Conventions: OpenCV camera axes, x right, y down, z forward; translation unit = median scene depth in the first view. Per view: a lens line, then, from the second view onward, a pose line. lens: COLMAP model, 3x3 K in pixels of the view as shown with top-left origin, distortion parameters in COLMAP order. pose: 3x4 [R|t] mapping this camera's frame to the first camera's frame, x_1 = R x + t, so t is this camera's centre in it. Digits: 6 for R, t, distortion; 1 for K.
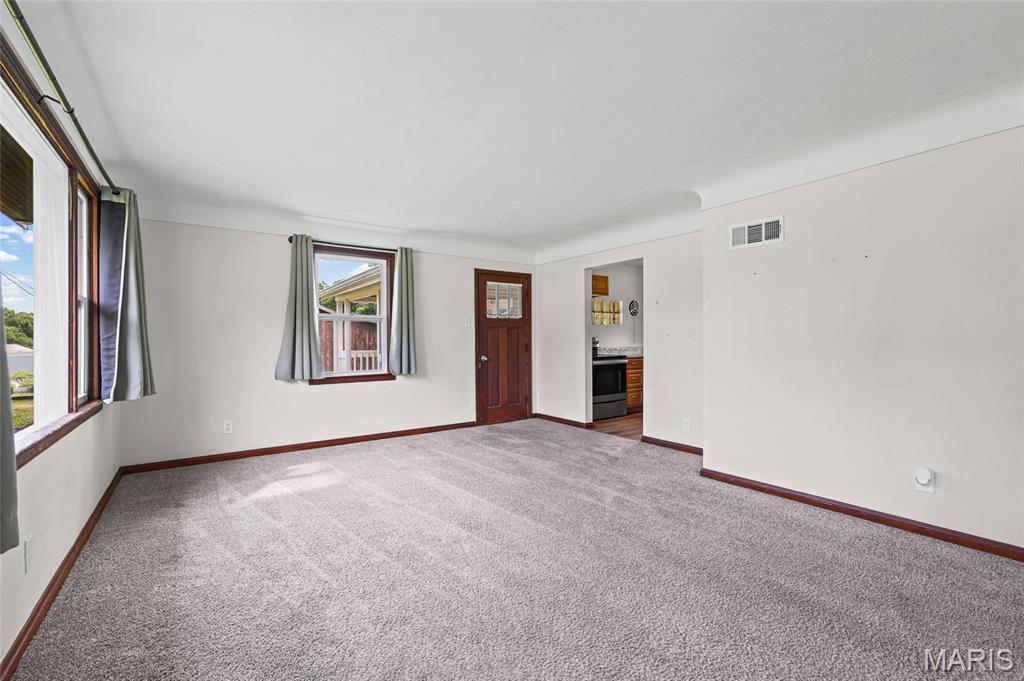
lens RADIAL K [[445.4, 0, 513.0], [0, 445.4, 340.1], [0, 0, 1]] dist [0.002205, 0.000056]
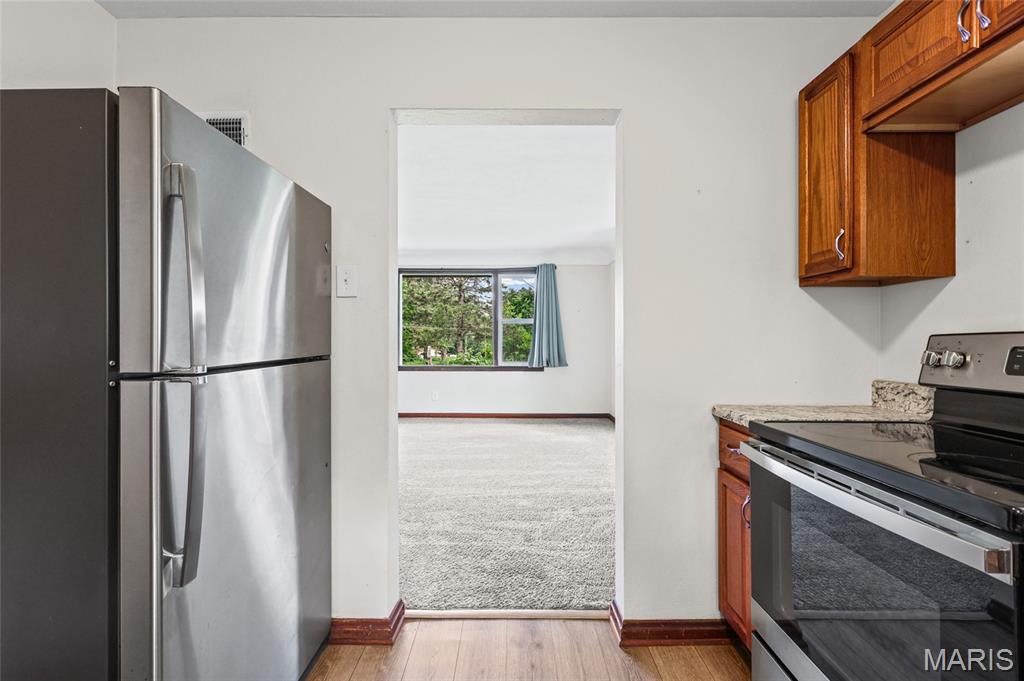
lens RADIAL K [[445.4, 0, 513.3], [0, 445.4, 336.7], [0, 0, 1]] dist [0.002205, 0.000056]
pose [[-0.589139, -0.000724, -0.808032, 0.643316], [-0.005035, 0.999983, 0.002775, -0.006735], [0.808016, 0.005703, -0.589133, 1.555995]]
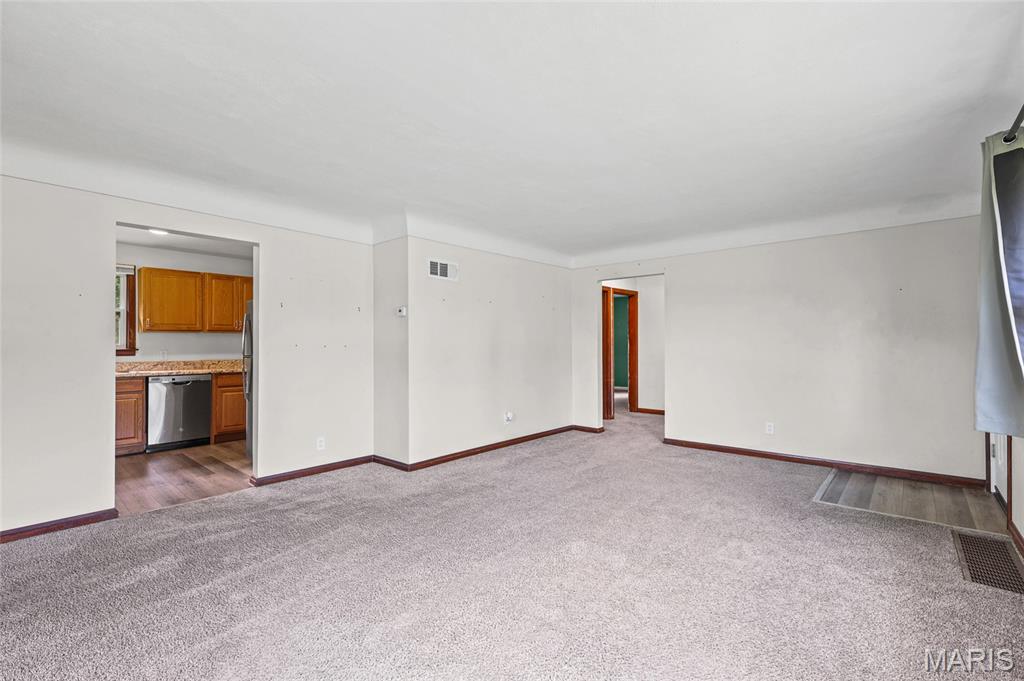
lens RADIAL K [[445.4, 0, 519.6], [0, 445.4, 340.7], [0, 0, 1]] dist [0.002205, 0.000056]
pose [[-0.232155, 0.018385, 0.972505, -0.658322], [0.010379, 0.999811, -0.016423, -0.002128], [-0.972623, 0.006281, -0.232302, 0.891264]]
